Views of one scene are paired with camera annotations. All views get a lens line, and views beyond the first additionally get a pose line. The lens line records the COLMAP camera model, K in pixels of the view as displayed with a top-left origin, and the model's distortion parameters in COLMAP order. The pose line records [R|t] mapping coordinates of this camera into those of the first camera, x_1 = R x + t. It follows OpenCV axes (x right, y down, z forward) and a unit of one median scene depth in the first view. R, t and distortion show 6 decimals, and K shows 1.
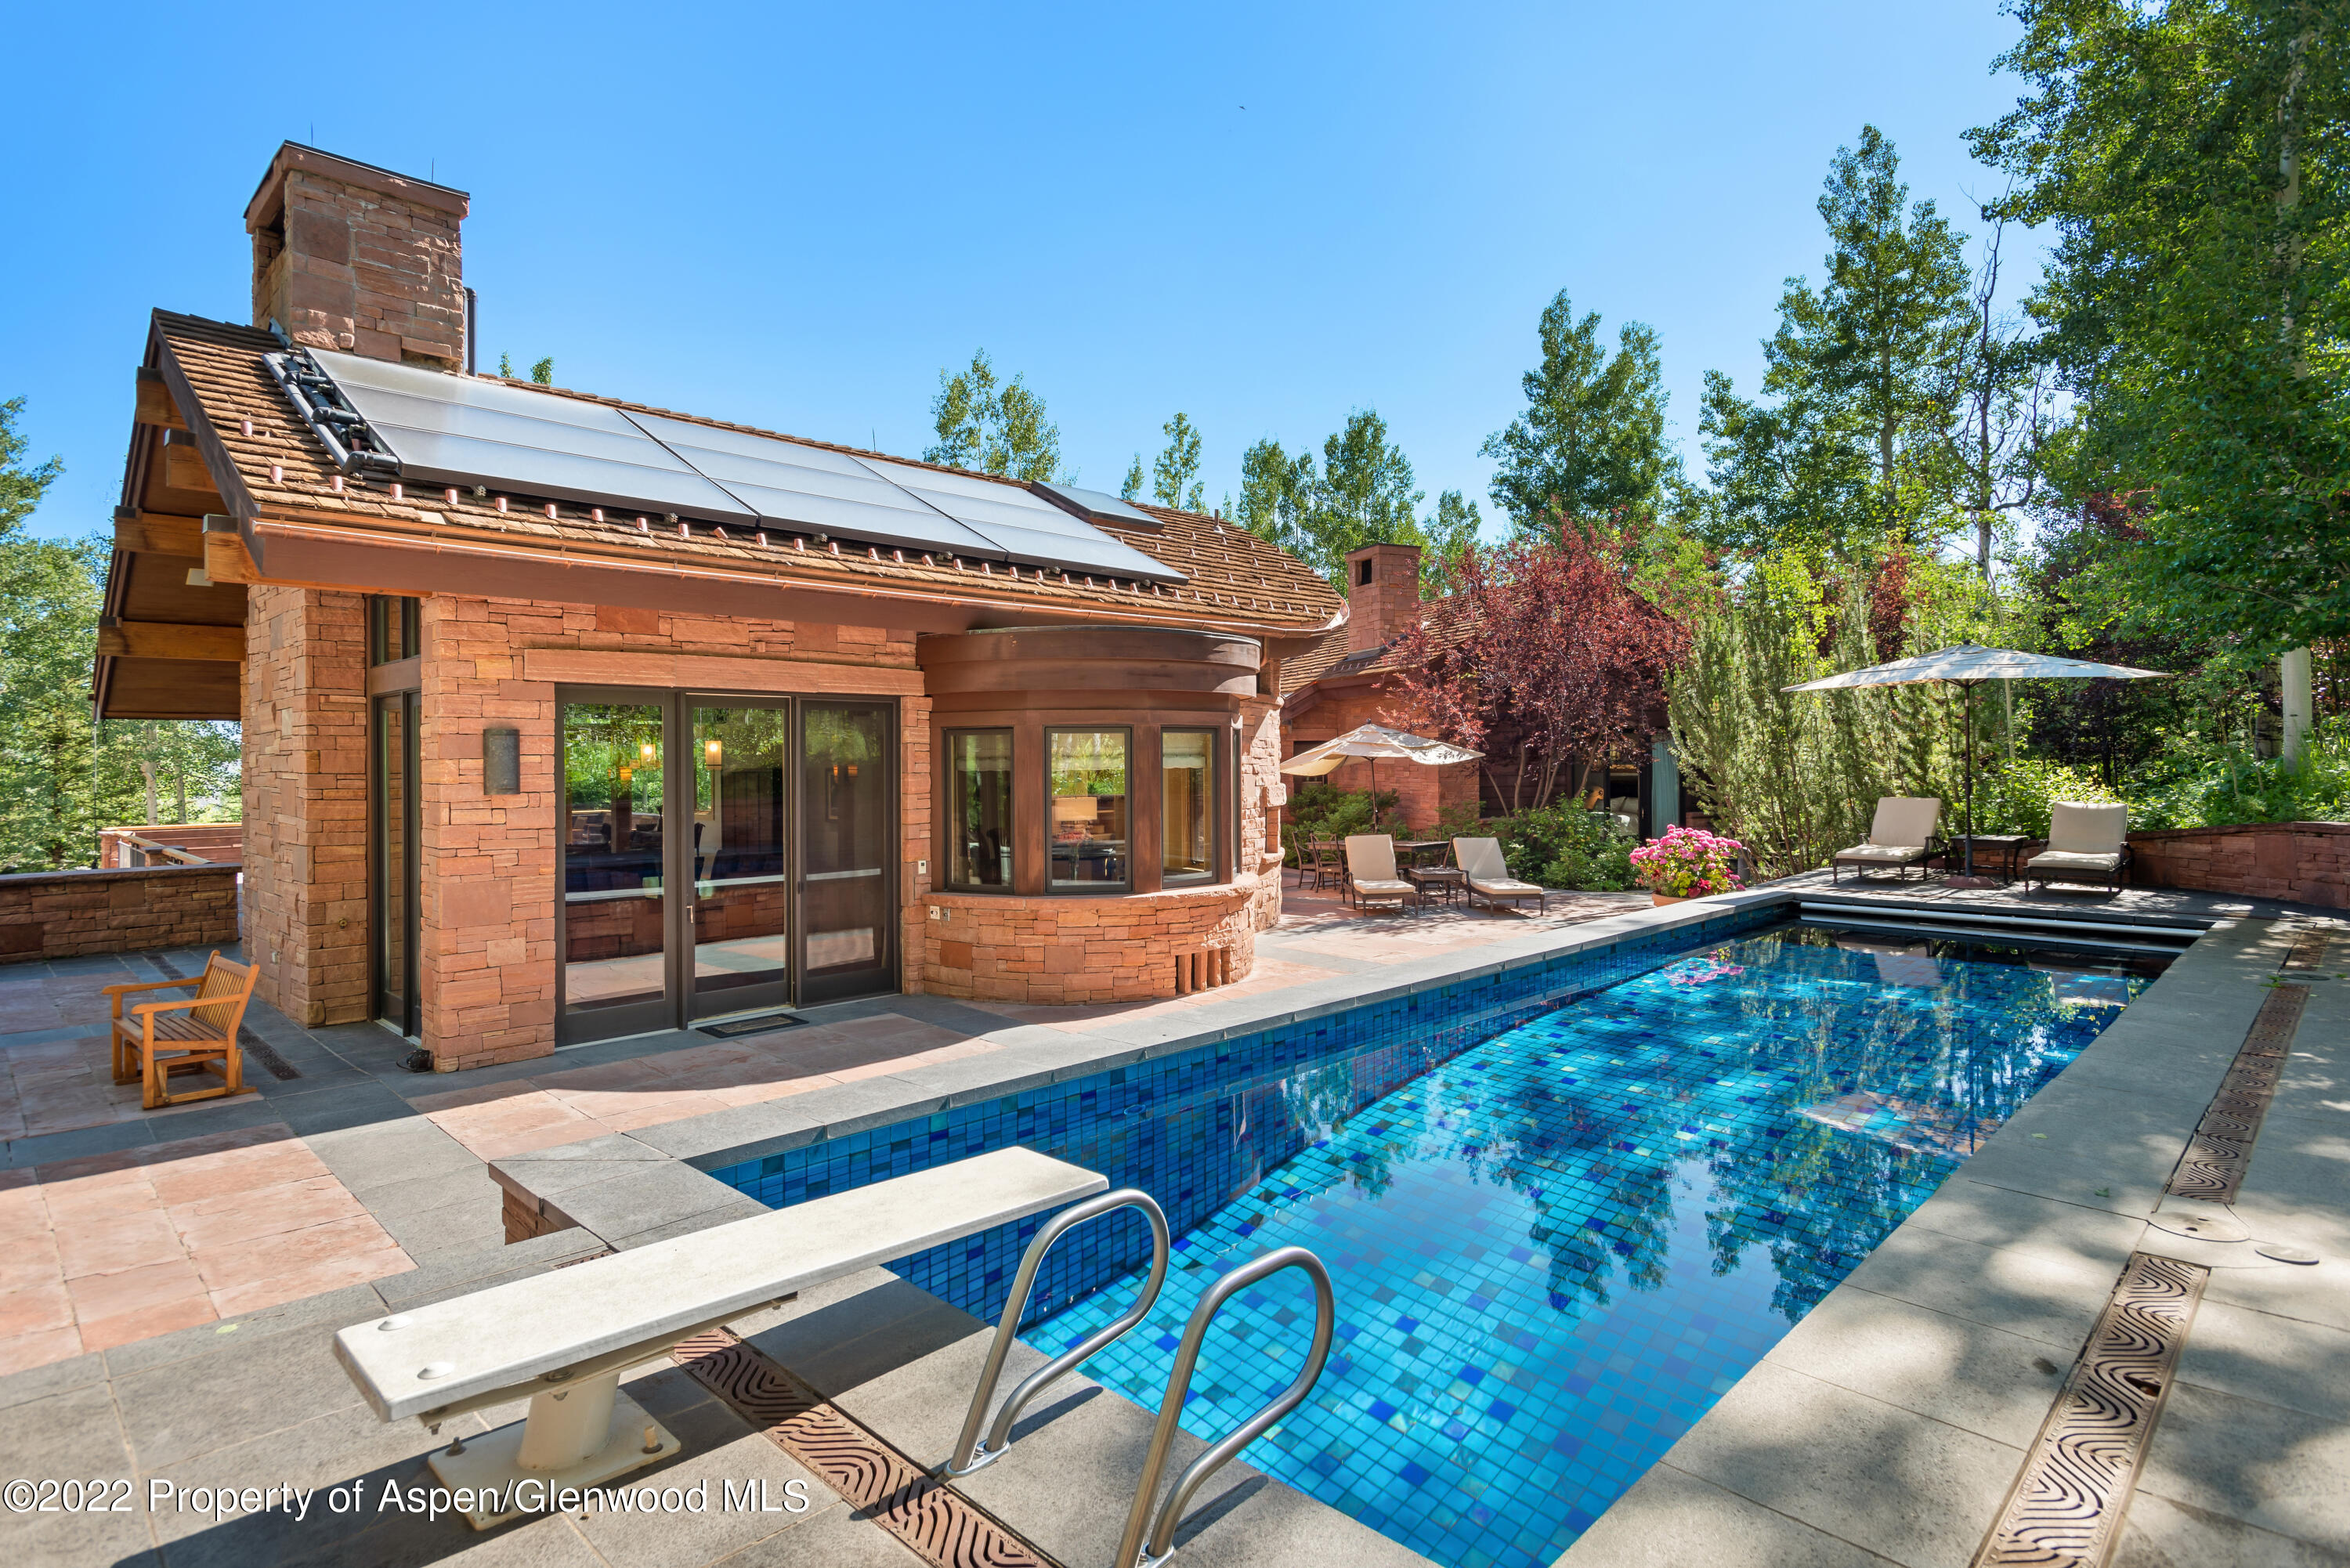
lens RADIAL K [[1264.5, 0, 1112.9], [0, 1264.5, 691.5], [0, 0, 1]] dist [0.017683, -0.004126]
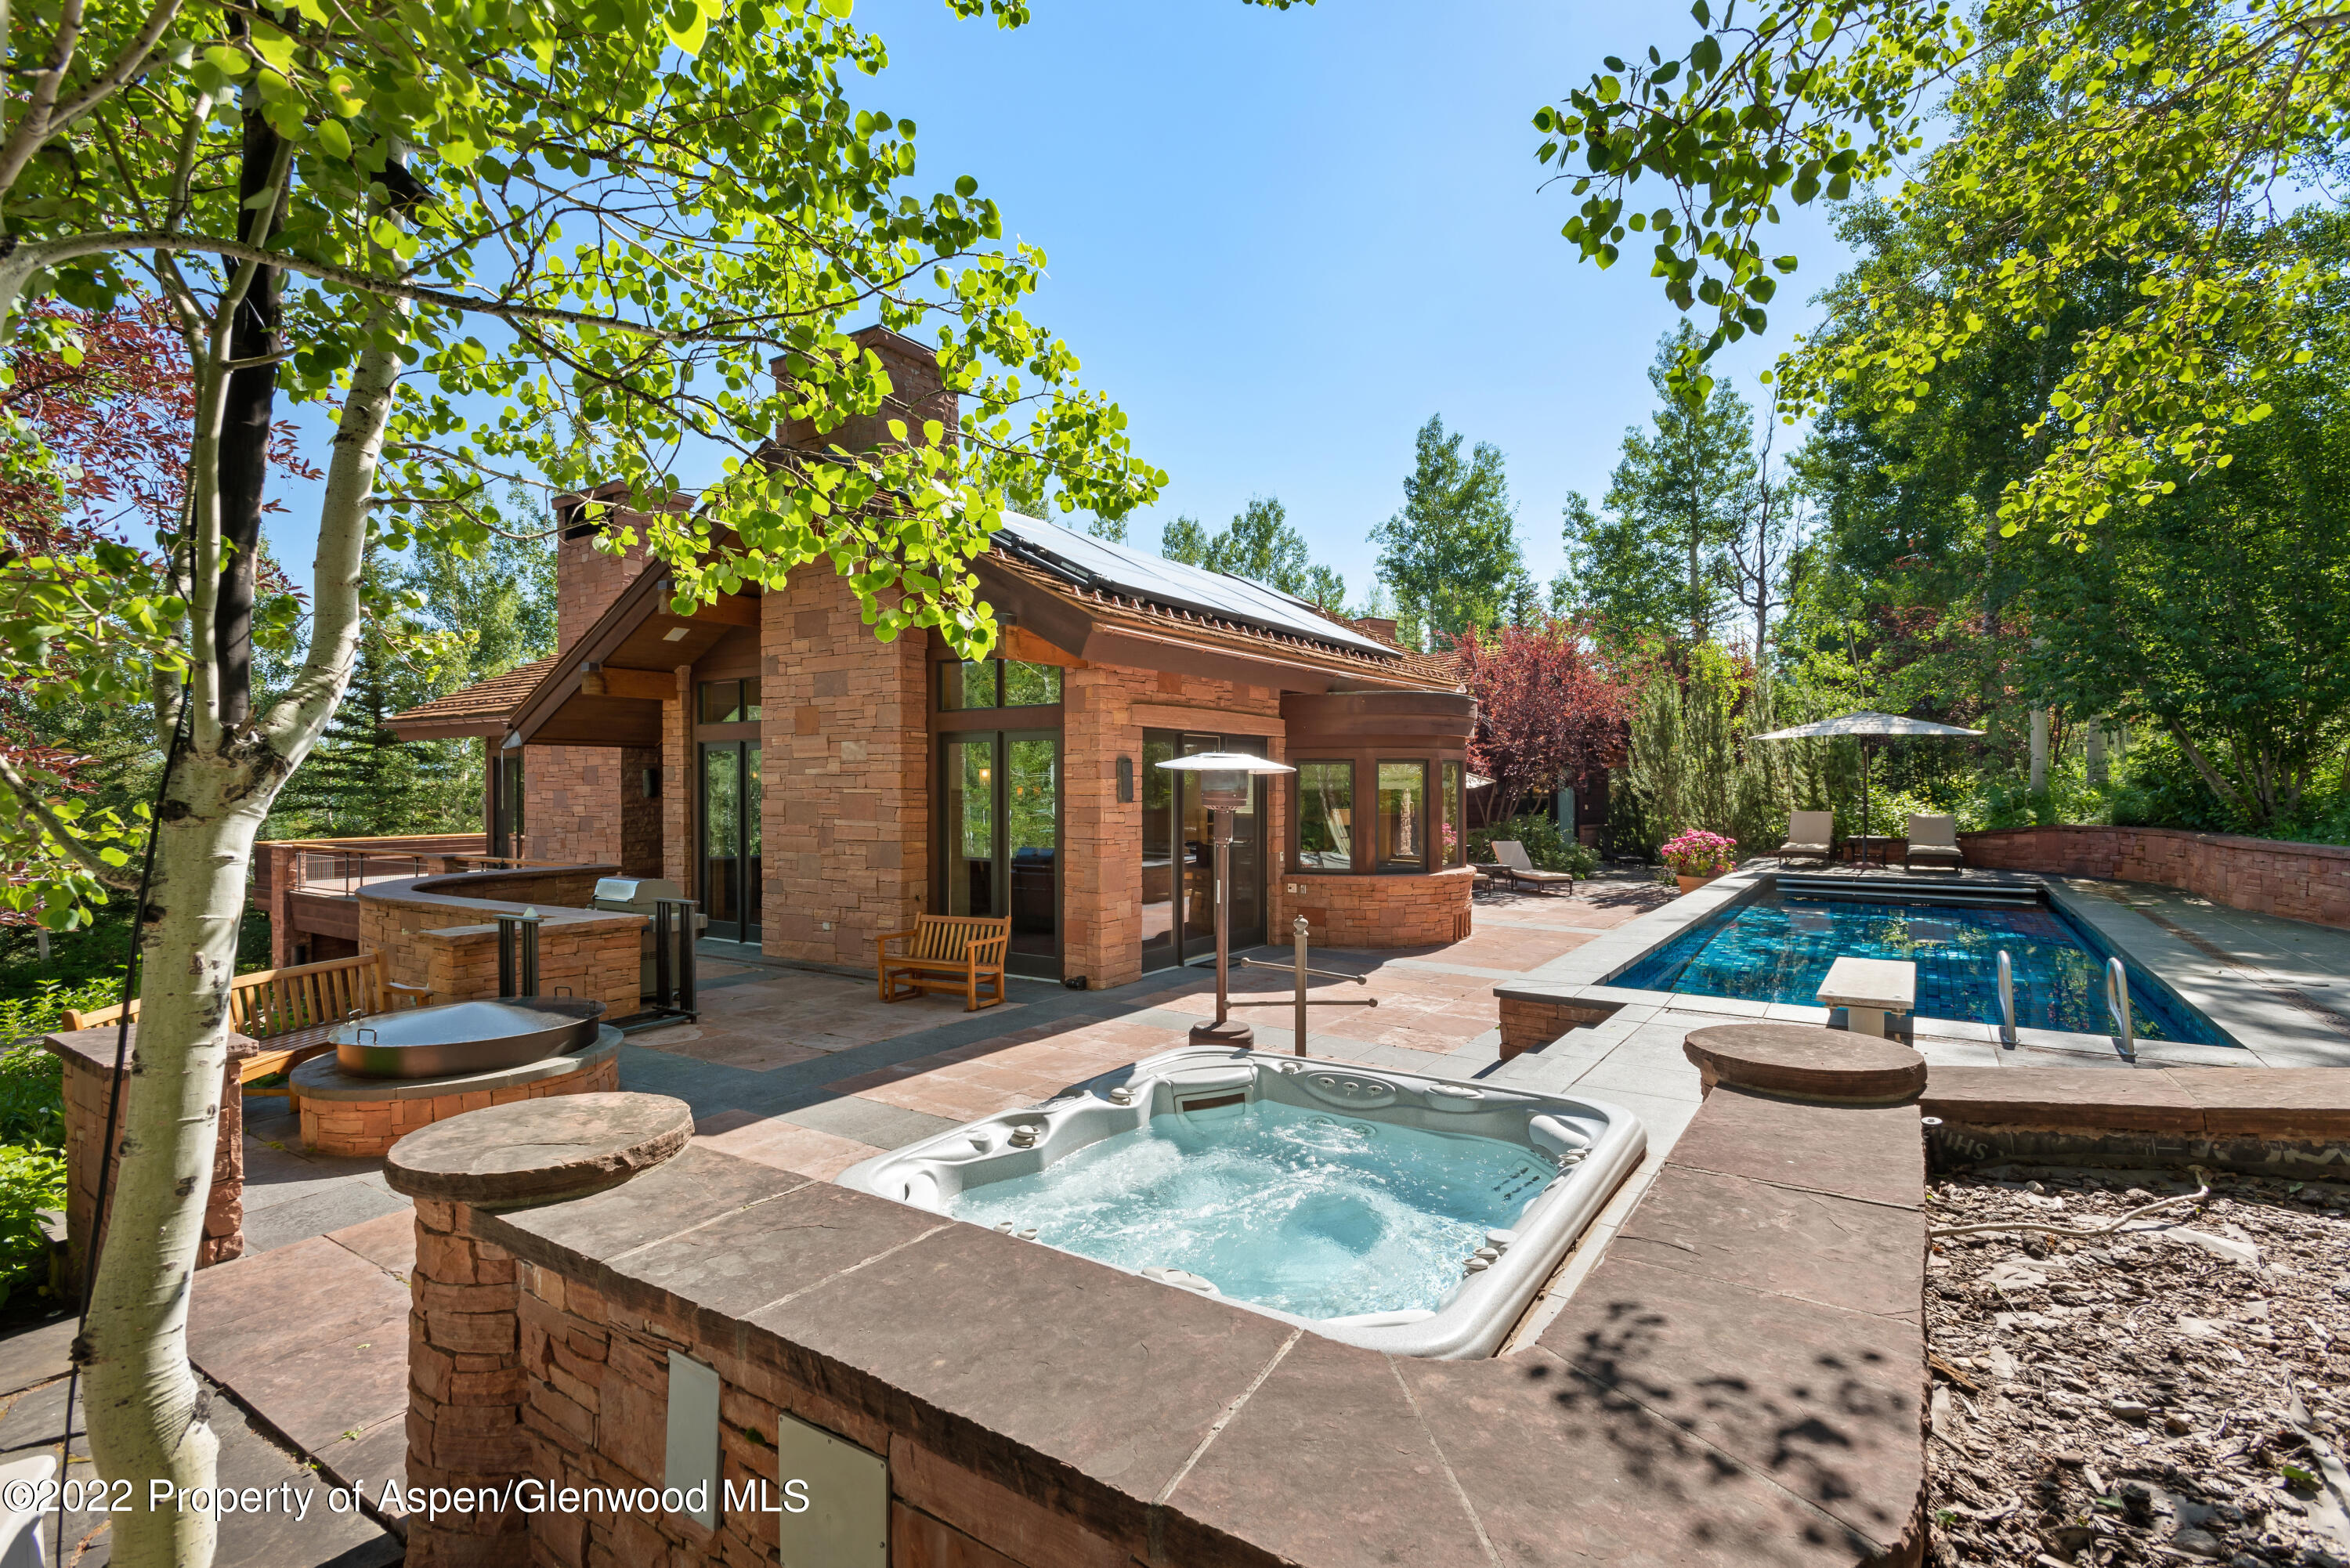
lens RADIAL K [[1169.5, 0, 1110.6], [0, 1169.5, 730.1], [0, 0, 1]] dist [0.019606, 0.000430]
pose [[0.979792, 0.014814, 0.199469, -0.467642], [-0.016180, 0.999855, 0.005221, -0.006028], [-0.199363, -0.008343, 0.979890, -0.199964]]
